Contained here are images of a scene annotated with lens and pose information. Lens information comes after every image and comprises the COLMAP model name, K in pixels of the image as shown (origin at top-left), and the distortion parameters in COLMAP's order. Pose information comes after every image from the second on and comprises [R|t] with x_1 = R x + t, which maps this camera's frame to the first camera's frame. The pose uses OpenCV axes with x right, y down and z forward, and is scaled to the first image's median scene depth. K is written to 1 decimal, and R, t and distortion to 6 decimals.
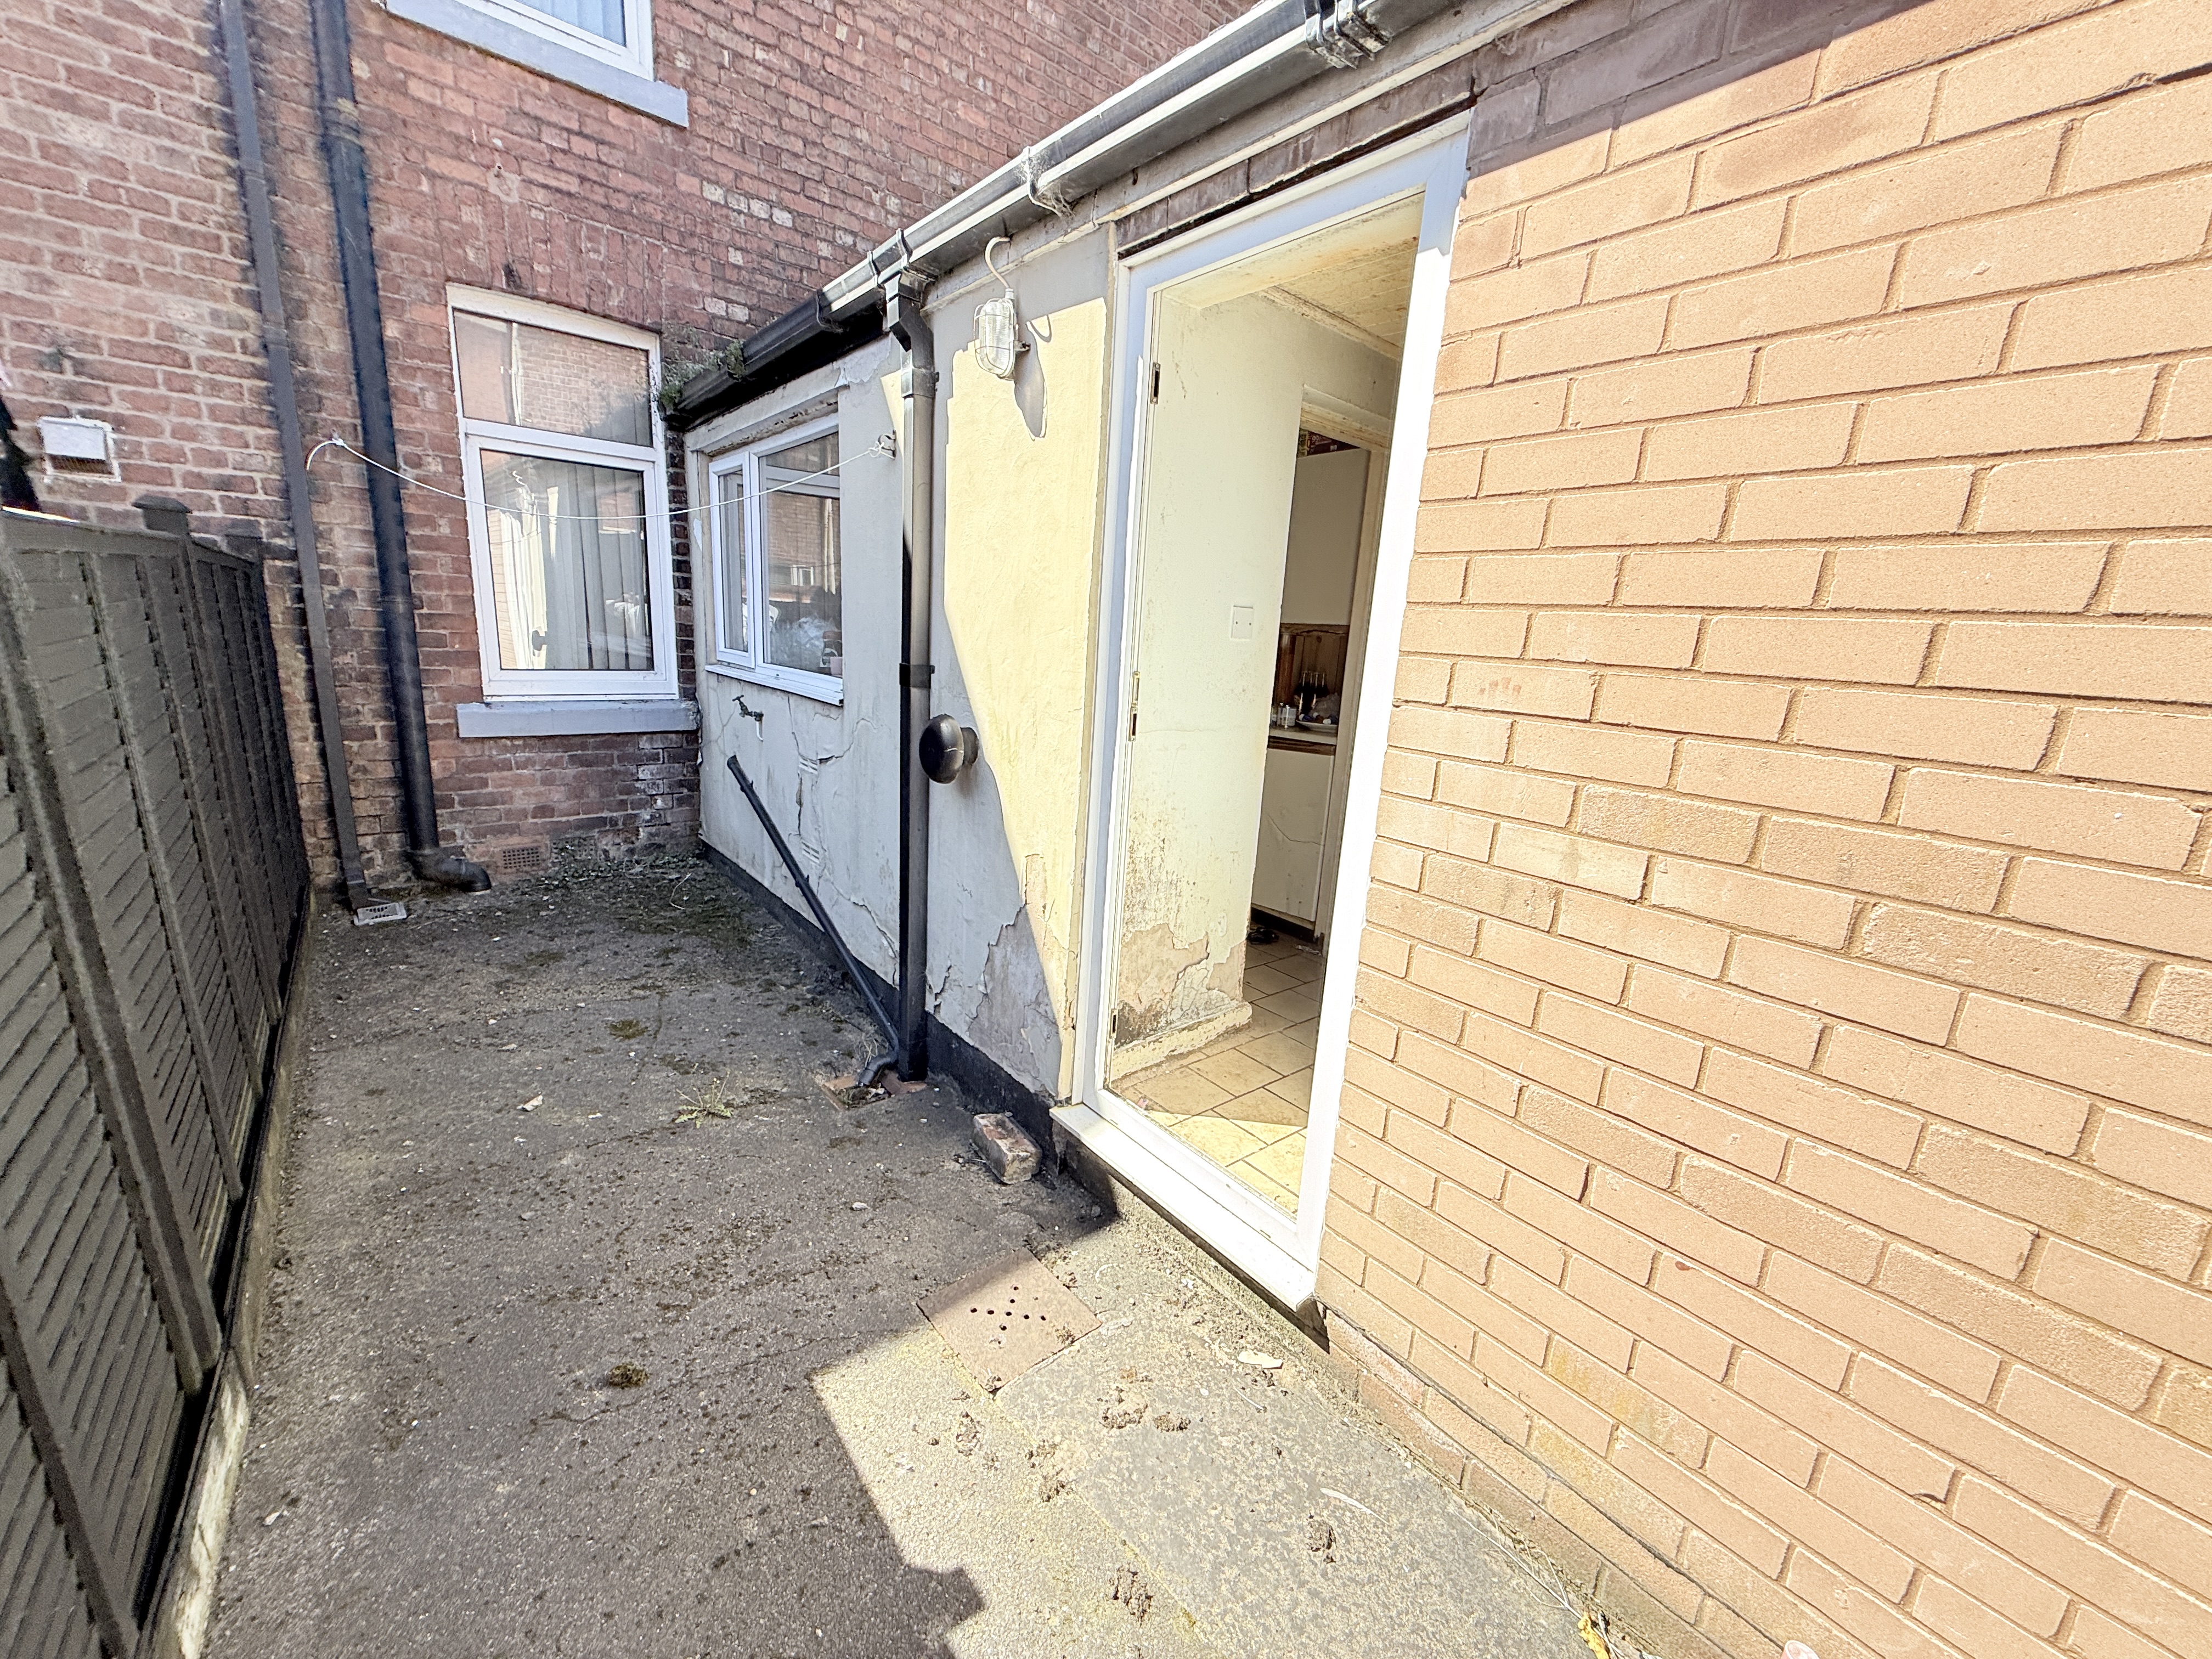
lens RADIAL K [[863.6, 0, 1099.1], [0, 863.6, 834.3], [0, 0, 1]] dist [-0.014289, 0.000059]
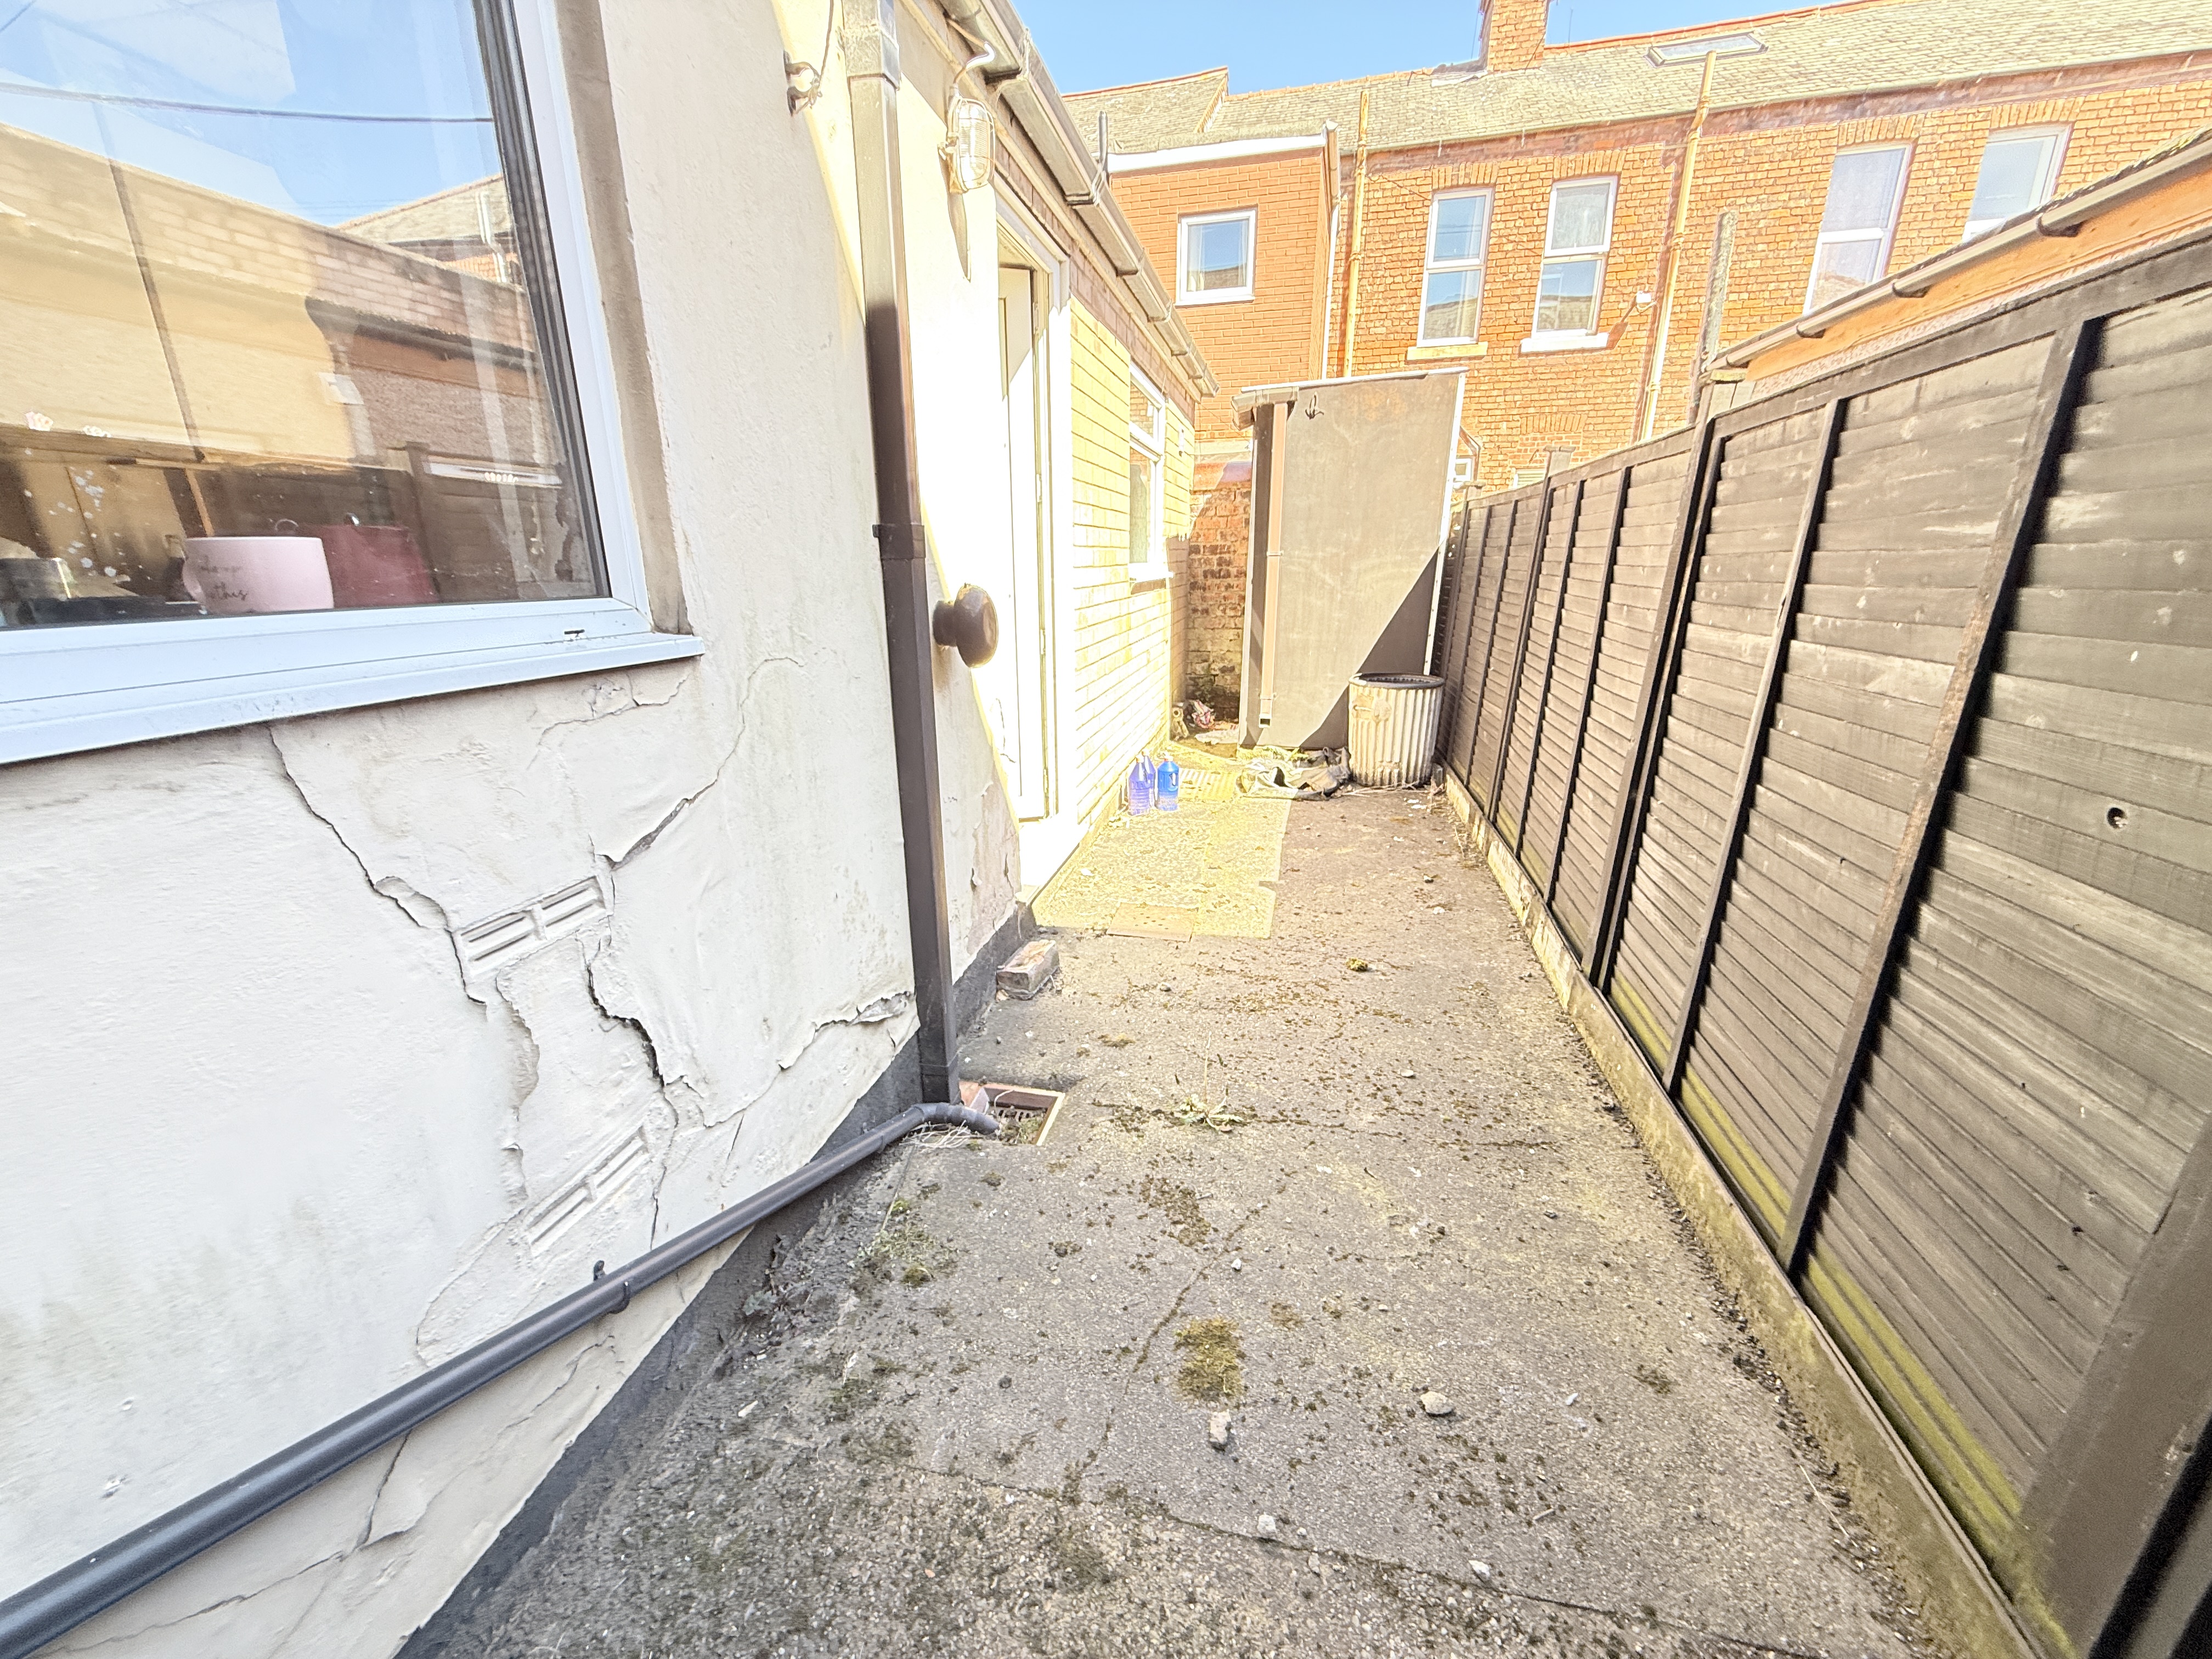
lens RADIAL K [[863.6, 0, 1099.1], [0, 863.6, 834.3], [0, 0, 1]] dist [-0.014289, 0.000059]
pose [[-0.615408, -0.284010, 0.735263, -0.799798], [0.158147, 0.869367, 0.468178, -0.256951], [-0.772181, 0.404400, -0.490100, 1.199889]]
